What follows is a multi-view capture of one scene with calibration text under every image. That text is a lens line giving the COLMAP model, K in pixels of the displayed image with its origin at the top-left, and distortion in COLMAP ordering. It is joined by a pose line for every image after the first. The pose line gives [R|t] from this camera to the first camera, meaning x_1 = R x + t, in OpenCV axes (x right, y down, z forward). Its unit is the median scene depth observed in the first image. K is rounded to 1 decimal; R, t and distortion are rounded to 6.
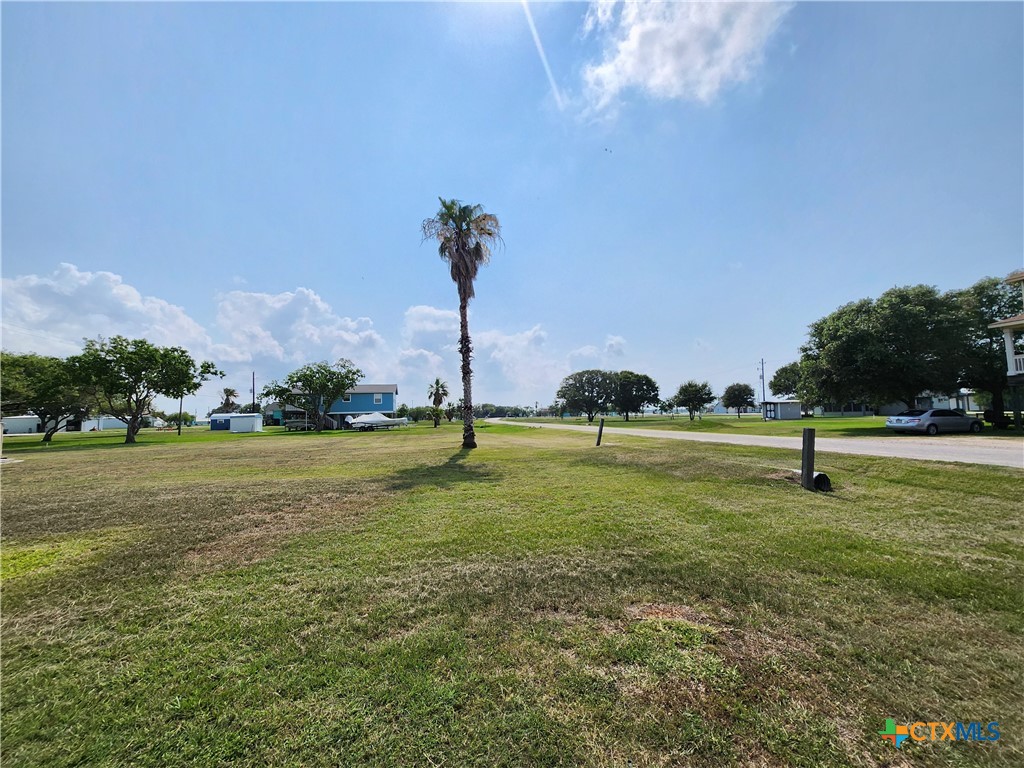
lens RADIAL K [[414.0, 0, 512.4], [0, 414.0, 373.6], [0, 0, 1]] dist [0.001729, 0.000100]
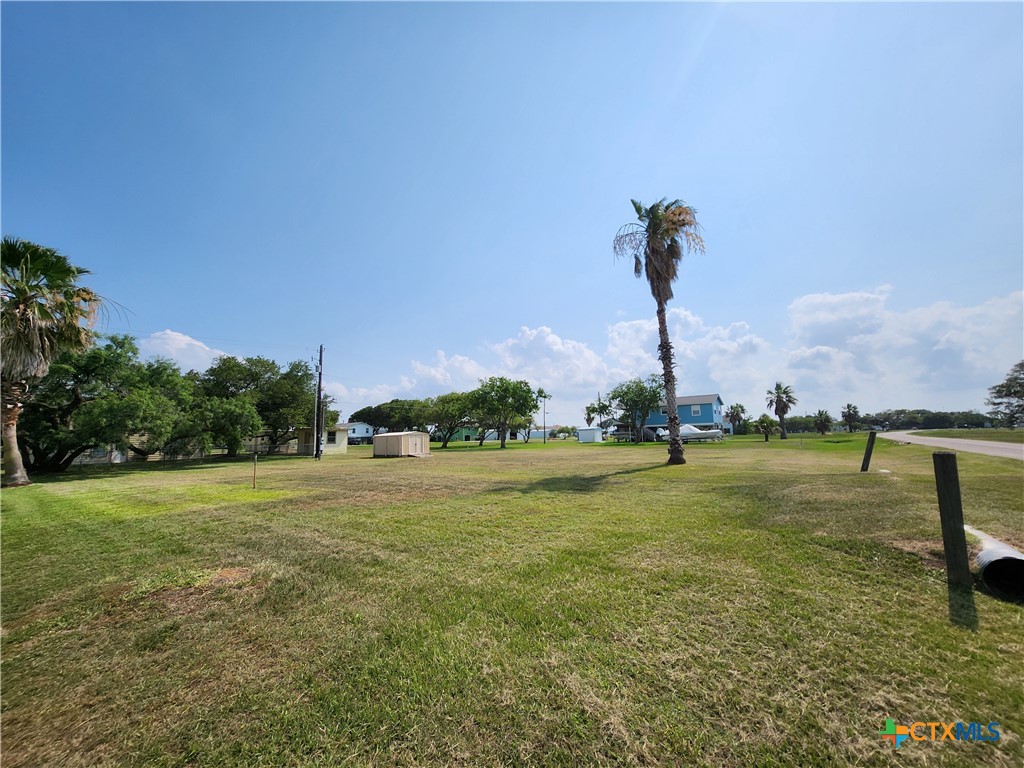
lens RADIAL K [[408.3, 0, 511.3], [0, 408.3, 377.3], [0, 0, 1]] dist [0.000853, -0.000065]
pose [[0.646911, -0.101070, -0.755838, 0.200319], [0.085155, 0.994553, -0.060108, 0.007506], [0.757796, -0.025479, 0.651994, 0.082876]]
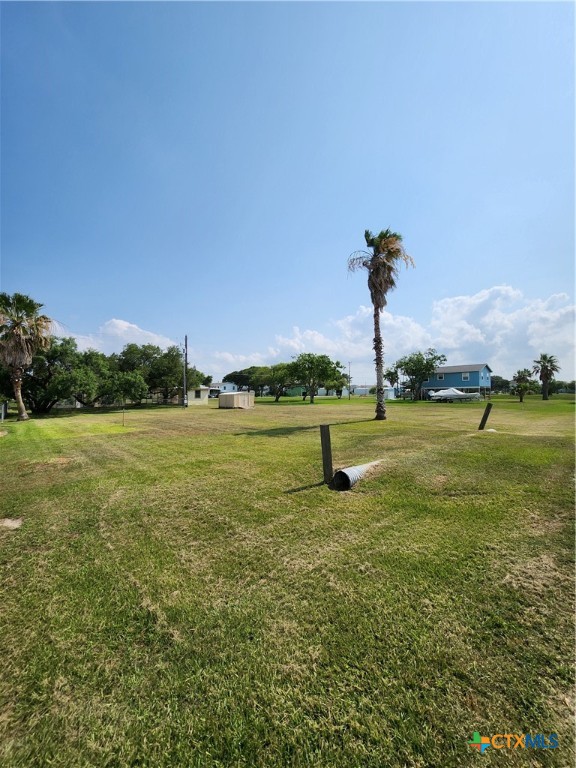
lens RADIAL K [[308.6, 0, 288.0], [0, 308.6, 384.0], [0, 0, 1]] dist [-0.010171, 0.000006]
pose [[0.482840, -0.005436, -0.875692, 0.357545], [0.087156, 0.995314, 0.041878, -0.003229], [0.871361, -0.096542, 0.481051, 0.147581]]
